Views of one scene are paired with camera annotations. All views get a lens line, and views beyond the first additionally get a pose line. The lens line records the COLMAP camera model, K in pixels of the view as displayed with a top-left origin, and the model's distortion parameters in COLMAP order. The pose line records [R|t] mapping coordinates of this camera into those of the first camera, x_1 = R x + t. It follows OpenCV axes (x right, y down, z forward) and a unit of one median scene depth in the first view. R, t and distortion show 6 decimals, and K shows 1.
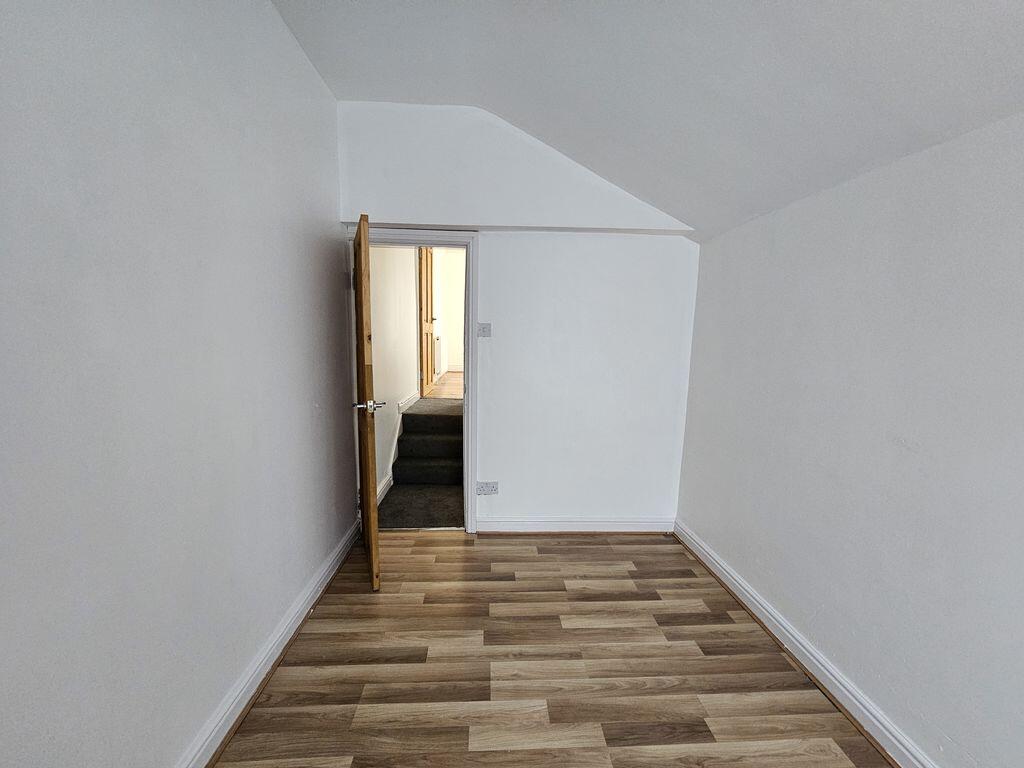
lens RADIAL K [[415.8, 0, 513.2], [0, 415.8, 384.9], [0, 0, 1]] dist [-0.001042, -0.000168]
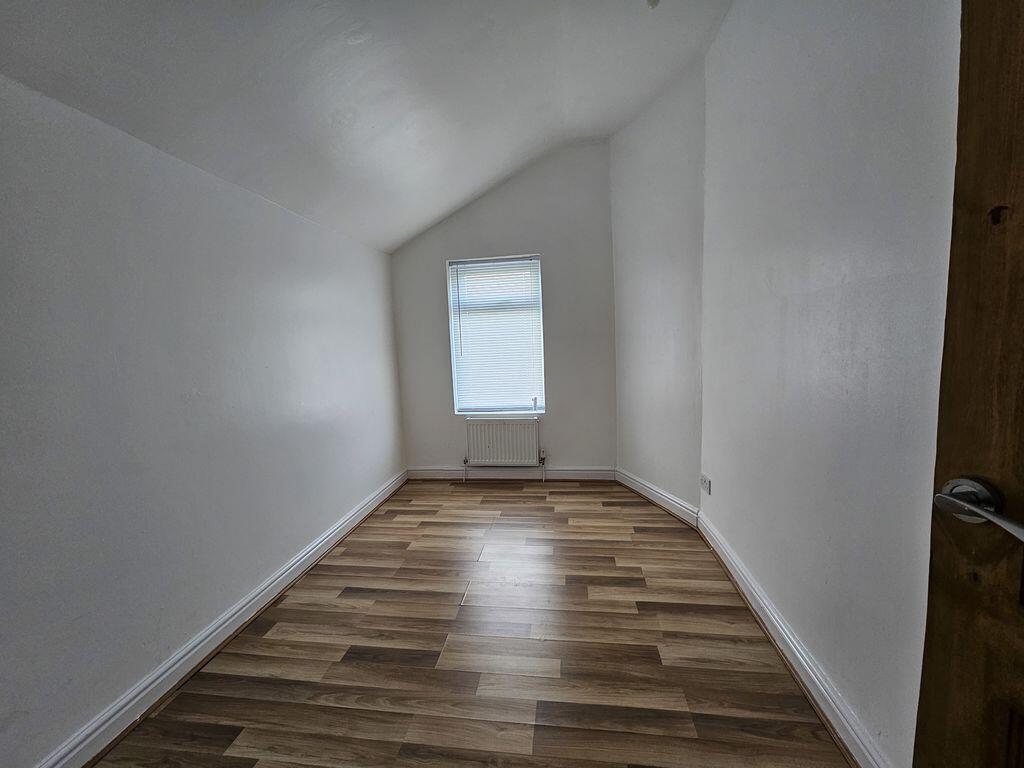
lens RADIAL K [[415.8, 0, 511.3], [0, 415.8, 383.1], [0, 0, 1]] dist [-0.001042, -0.000168]
pose [[-0.979455, 0.005546, 0.201585, -0.177517], [0.055005, 0.969067, 0.240592, -0.112417], [-0.194015, 0.246737, -0.949462, 1.625670]]
